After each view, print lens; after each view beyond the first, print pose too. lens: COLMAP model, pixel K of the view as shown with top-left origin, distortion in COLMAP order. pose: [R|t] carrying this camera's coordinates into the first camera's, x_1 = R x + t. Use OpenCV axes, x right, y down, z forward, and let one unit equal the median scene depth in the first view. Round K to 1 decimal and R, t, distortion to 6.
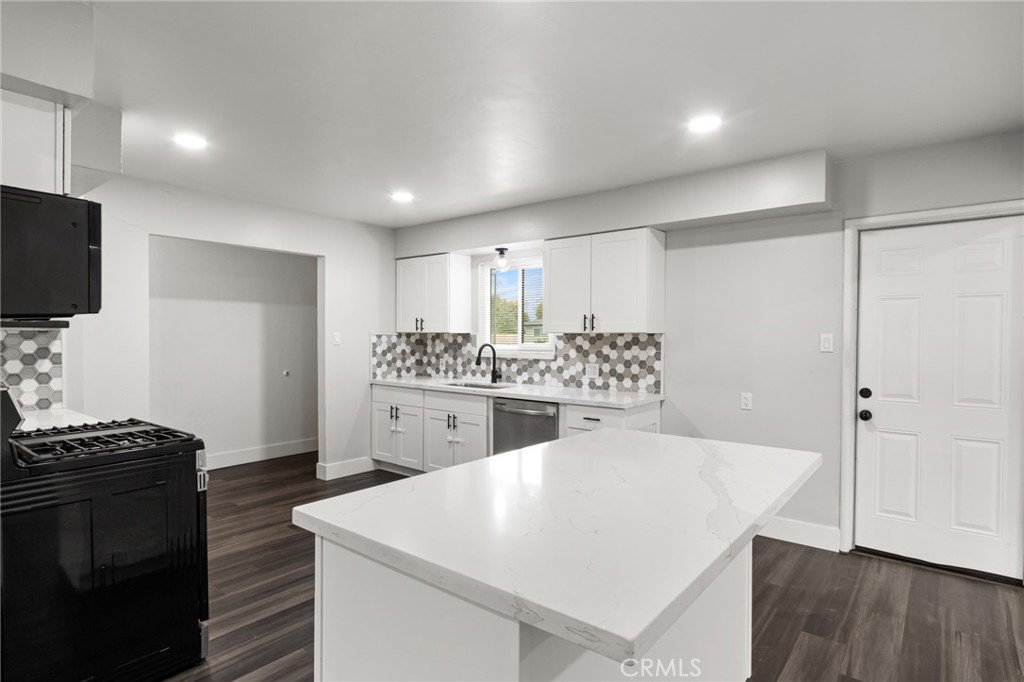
lens RADIAL K [[535.0, 0, 506.7], [0, 535.0, 343.9], [0, 0, 1]] dist [0.020170, -0.000334]
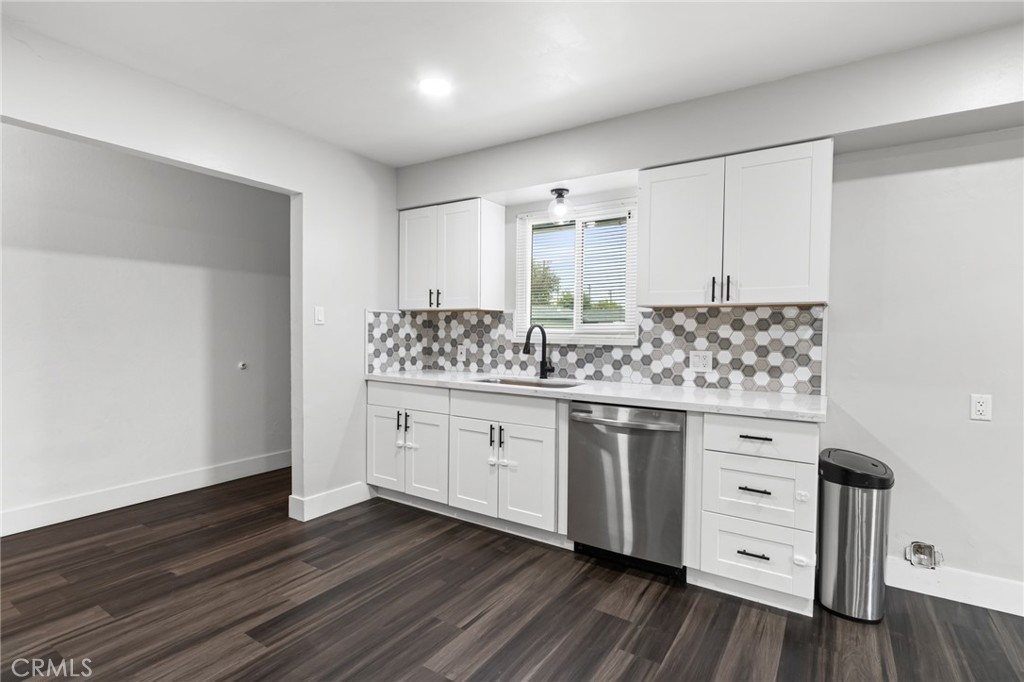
lens RADIAL K [[502.4, 0, 507.6], [0, 502.4, 341.4], [0, 0, 1]] dist [0.009506, 0.000852]
pose [[0.995190, 0.002339, 0.097940, -0.143545], [-0.003150, 0.999962, 0.008128, 0.018170], [-0.097917, -0.008397, 0.995159, 0.341402]]
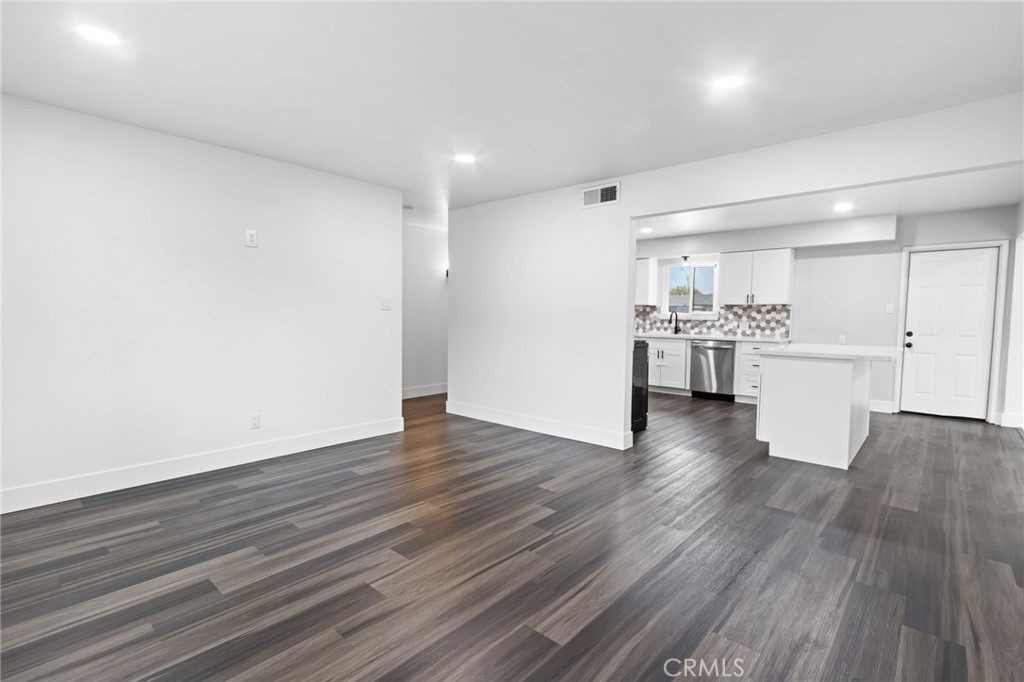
lens RADIAL K [[476.7, 0, 507.6], [0, 476.7, 341.3], [0, 0, 1]] dist [0.010765, -0.001296]
pose [[0.998263, 0.007759, -0.058396, -0.494143], [-0.005350, 0.999133, 0.041295, 0.036558], [0.058666, -0.040911, 0.997439, -0.593380]]
